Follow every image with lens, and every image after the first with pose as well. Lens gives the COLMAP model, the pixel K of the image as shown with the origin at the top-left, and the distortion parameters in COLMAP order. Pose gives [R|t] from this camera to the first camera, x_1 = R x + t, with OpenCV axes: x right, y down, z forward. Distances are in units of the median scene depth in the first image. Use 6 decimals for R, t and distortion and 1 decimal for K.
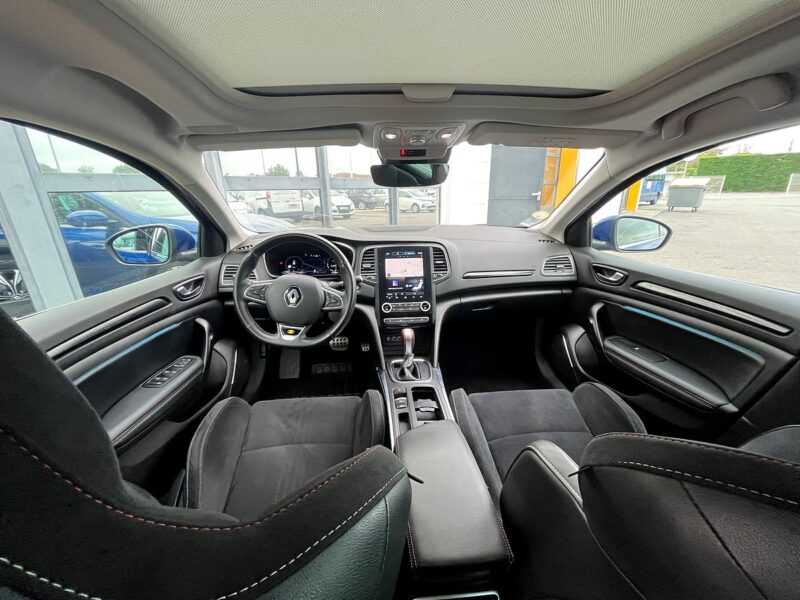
lens RADIAL K [[323.3, 0, 398.0], [0, 323.3, 299.2], [0, 0, 1]] dist [0.001666, -0.000101]
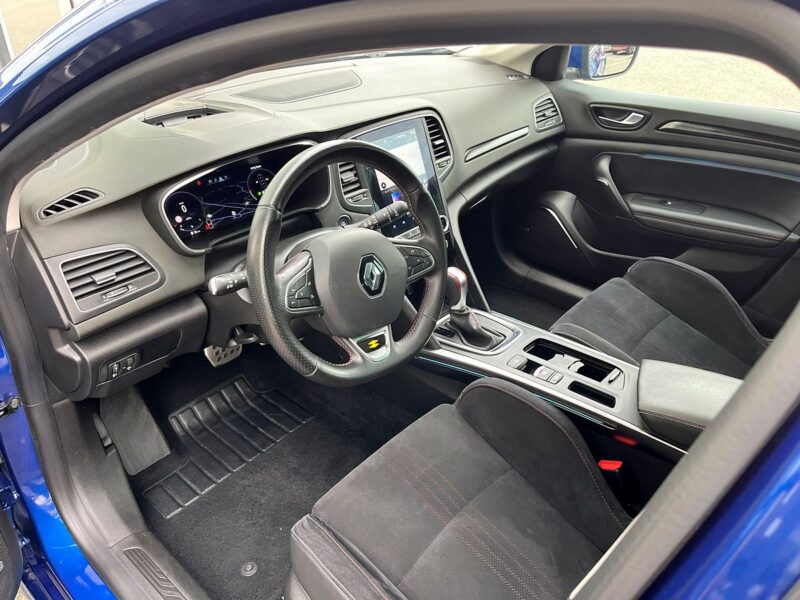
lens RADIAL K [[610.1, 0, 400.7], [0, 610.1, 297.4], [0, 0, 1]] dist [0.068860, -0.107318]
pose [[0.717350, -0.344598, 0.605526, -0.683212], [0.204120, 0.934930, 0.290243, -0.188757], [-0.666141, -0.084606, 0.741011, 0.215859]]
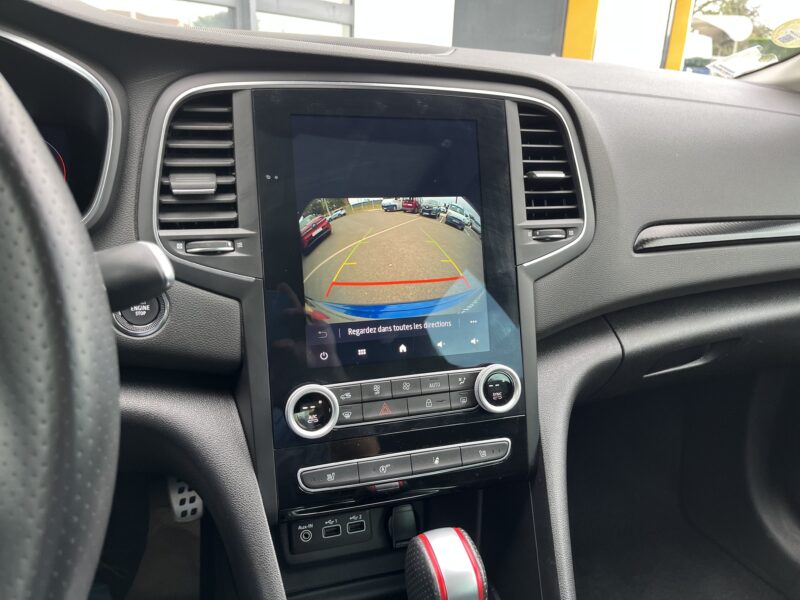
lens RADIAL K [[610.1, 0, 398.4], [0, 610.1, 300.5], [0, 0, 1]] dist [0.068860, -0.107318]
pose [[0.969093, -0.028415, 0.245052, -0.071031], [0.021159, 0.999258, 0.032191, -0.047486], [-0.245785, -0.026011, 0.968975, 0.634860]]
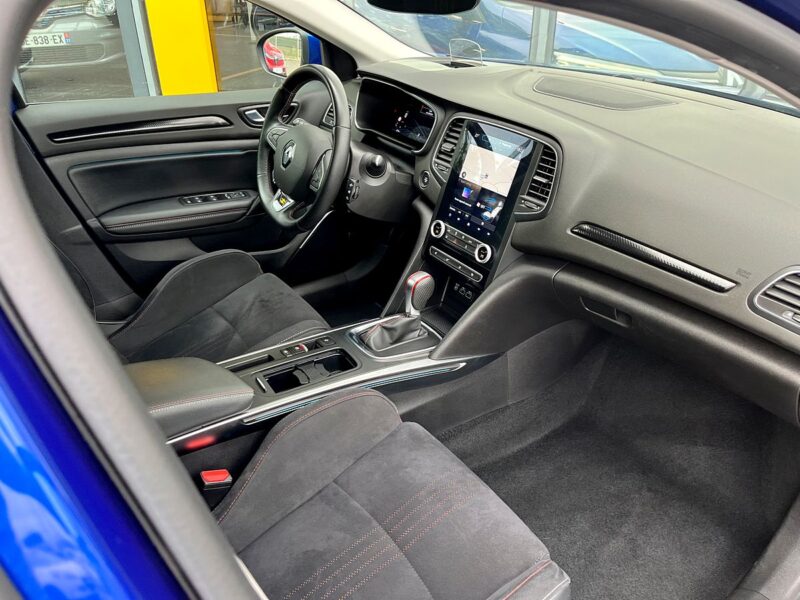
lens RADIAL K [[610.1, 0, 399.6], [0, 610.1, 302.4], [0, 0, 1]] dist [0.068860, -0.107318]
pose [[0.498603, 0.443782, -0.744616, 0.775910], [-0.282944, 0.895281, 0.344114, -0.204822], [0.819352, 0.039108, 0.571955, 0.333546]]
